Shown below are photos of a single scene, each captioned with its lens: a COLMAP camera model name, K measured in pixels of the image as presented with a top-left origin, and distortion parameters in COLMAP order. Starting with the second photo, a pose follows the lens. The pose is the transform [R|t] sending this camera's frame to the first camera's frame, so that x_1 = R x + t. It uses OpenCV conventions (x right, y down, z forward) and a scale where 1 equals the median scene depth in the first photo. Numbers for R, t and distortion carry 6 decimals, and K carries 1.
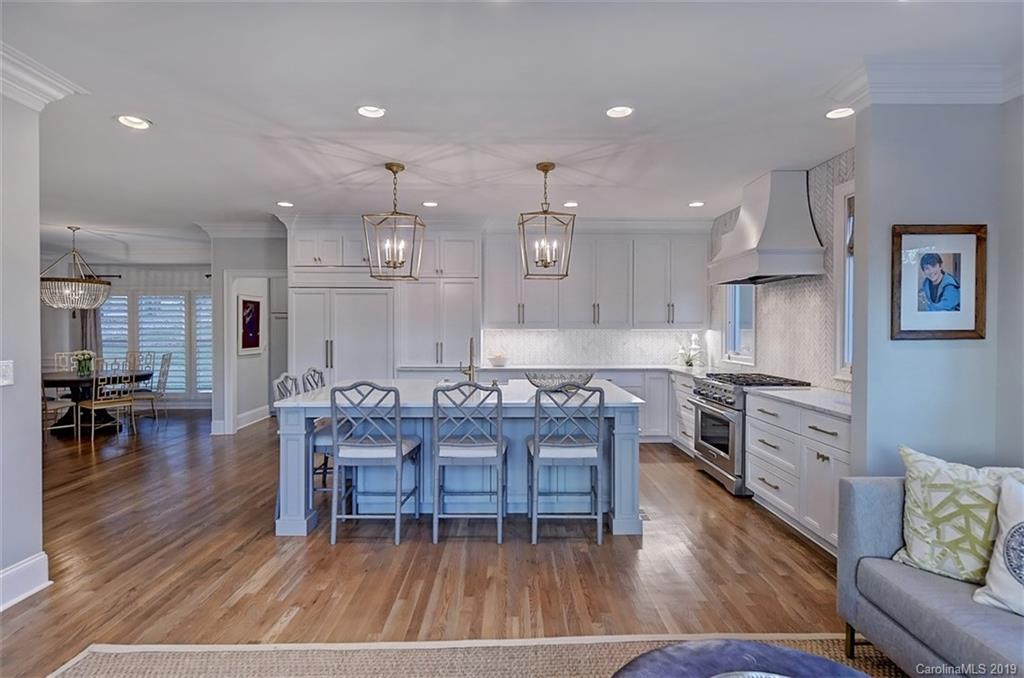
lens RADIAL K [[526.4, 0, 510.5], [0, 526.4, 336.4], [0, 0, 1]] dist [0.000685, 0.000221]
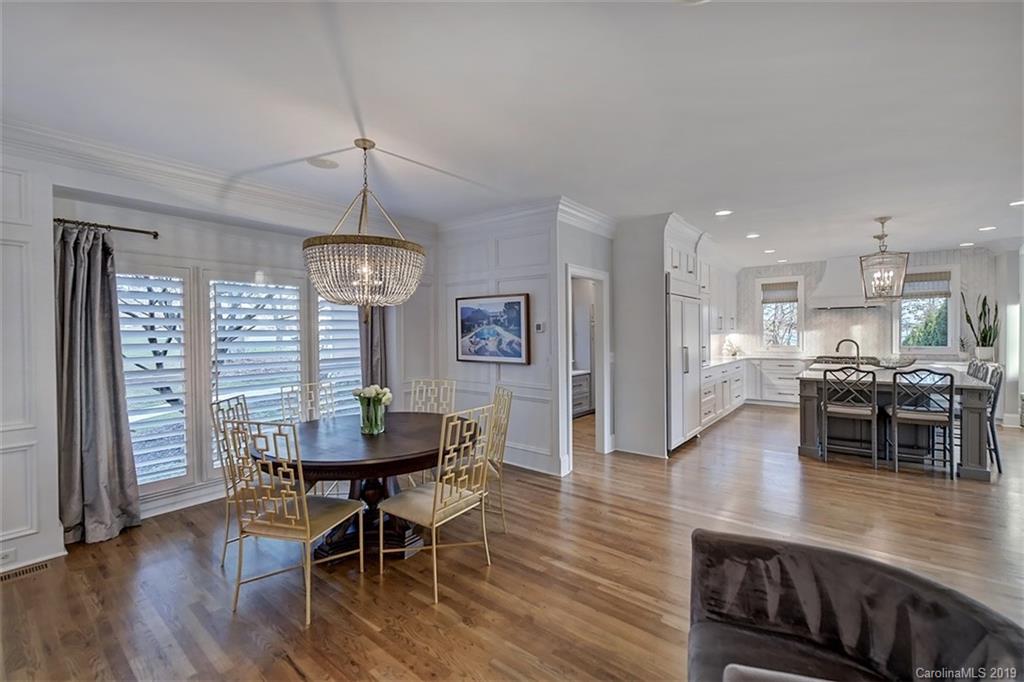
lens RADIAL K [[426.2, 0, 520.0], [0, 426.2, 343.4], [0, 0, 1]] dist [-0.001908, -0.000378]
pose [[0.628954, -0.021867, 0.777135, -1.666329], [0.022421, 0.999699, 0.009983, -0.016274], [-0.777119, 0.011145, 0.629255, 1.016914]]
